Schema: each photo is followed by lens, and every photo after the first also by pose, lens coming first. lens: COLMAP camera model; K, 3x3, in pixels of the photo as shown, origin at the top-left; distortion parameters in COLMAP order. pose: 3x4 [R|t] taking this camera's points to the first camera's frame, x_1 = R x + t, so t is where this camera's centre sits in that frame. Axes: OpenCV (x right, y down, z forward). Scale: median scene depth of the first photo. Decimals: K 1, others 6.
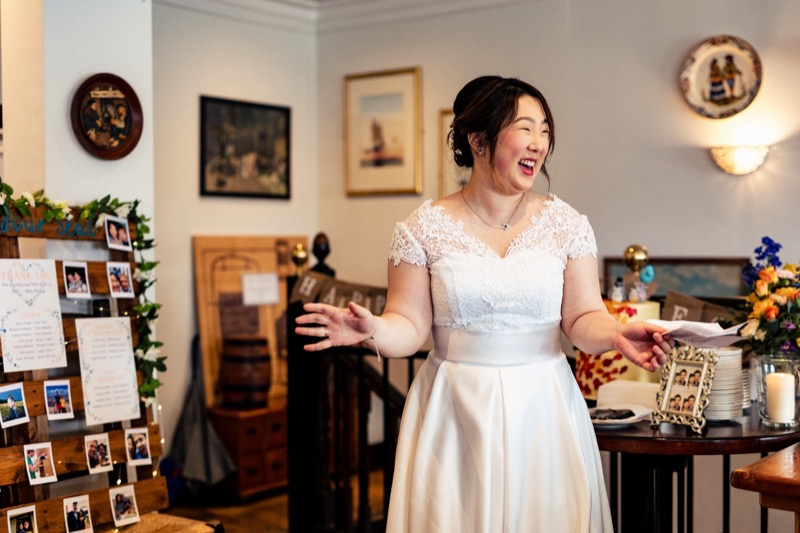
lens RADIAL K [[1152.4, 0, 400.0], [0, 1152.4, 266.5], [0, 0, 1]] dist [0.002303, -0.069539]
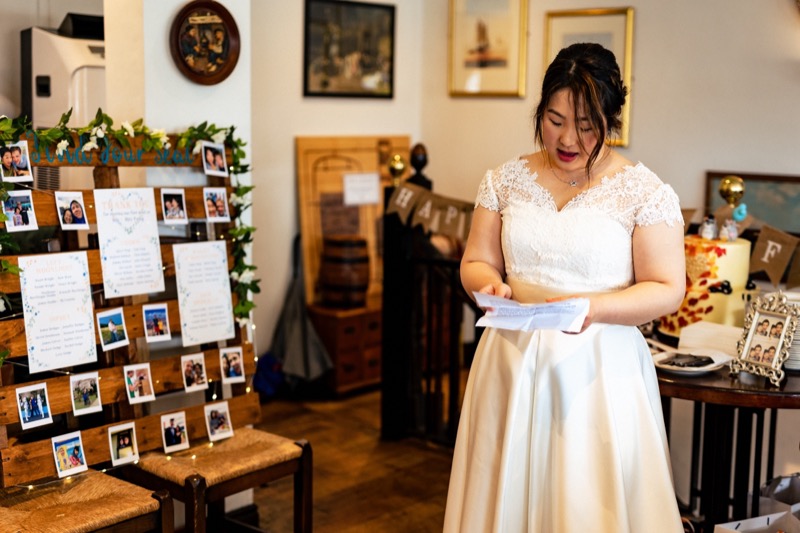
lens RADIAL K [[1152.4, 0, 400.0], [0, 1152.4, 266.5], [0, 0, 1]] dist [0.002303, -0.069539]
pose [[0.994778, 0.033810, -0.096299, 0.022156], [-0.022296, 0.992736, 0.118230, -0.059422], [0.099597, -0.115465, 0.988306, -0.010618]]
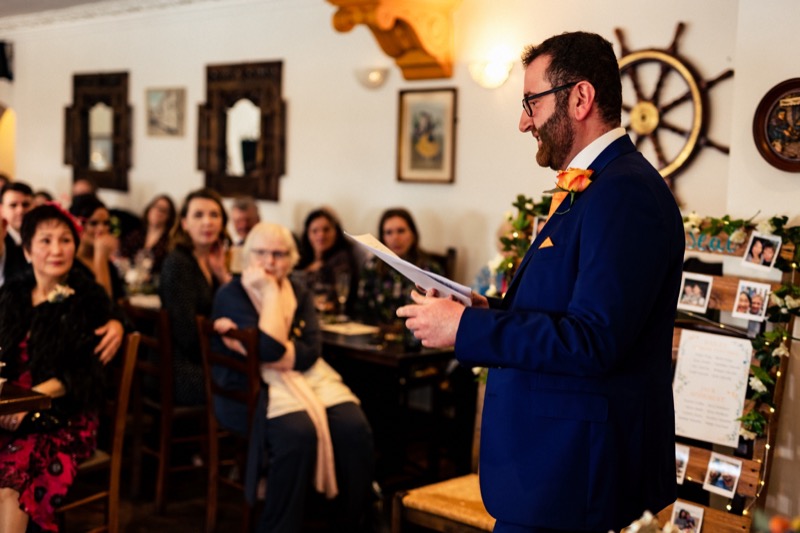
lens RADIAL K [[1102.5, 0, 400.0], [0, 1102.5, 266.5], [0, 0, 1]] dist [-0.062340, -0.082336]
pose [[-0.168452, 0.086599, -0.981898, 0.684388], [-0.054562, 0.993787, 0.097008, -0.087619], [0.984199, 0.069916, -0.162680, 0.861819]]
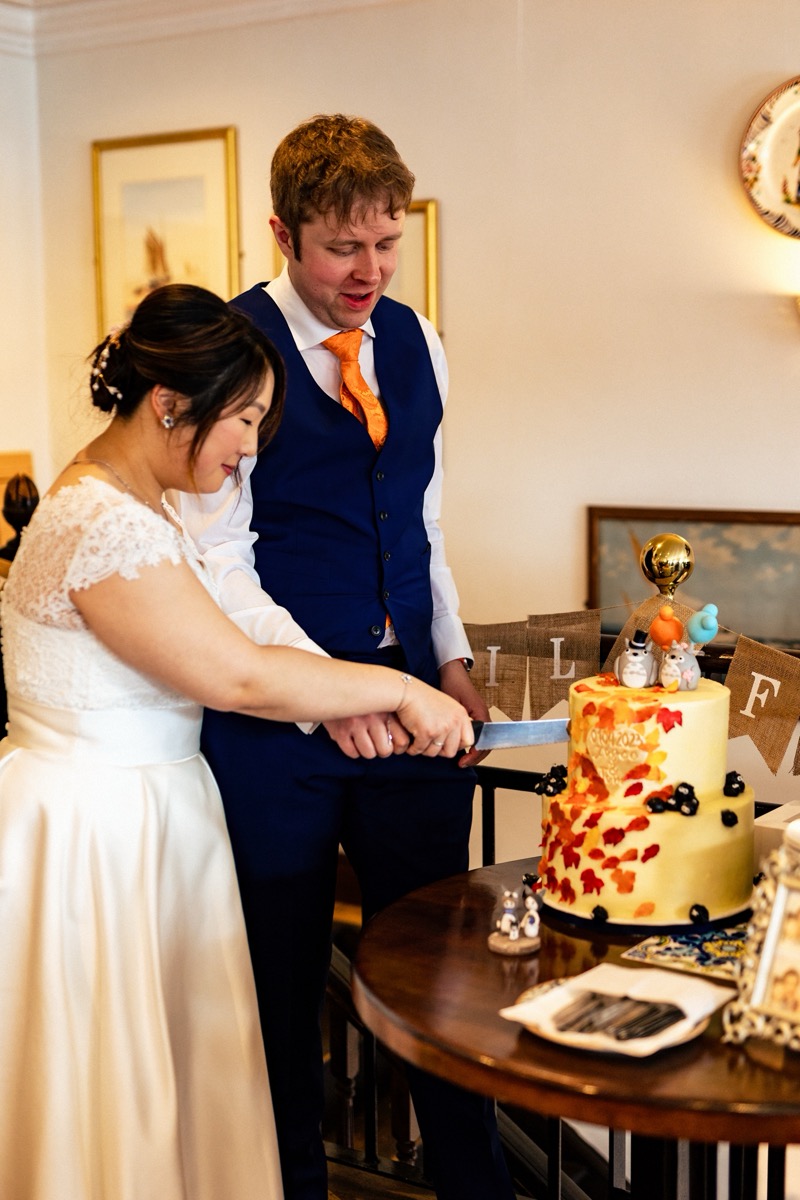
lens RADIAL K [[1728.6, 0, 400.0], [0, 1728.6, 600.0], [0, 0, 1]] dist [0.002303, -0.069539]
pose [[0.996822, -0.011859, 0.078774, 0.048386], [0.003721, 0.994709, 0.102663, -0.073022], [-0.079575, -0.102044, 0.991592, 0.364402]]
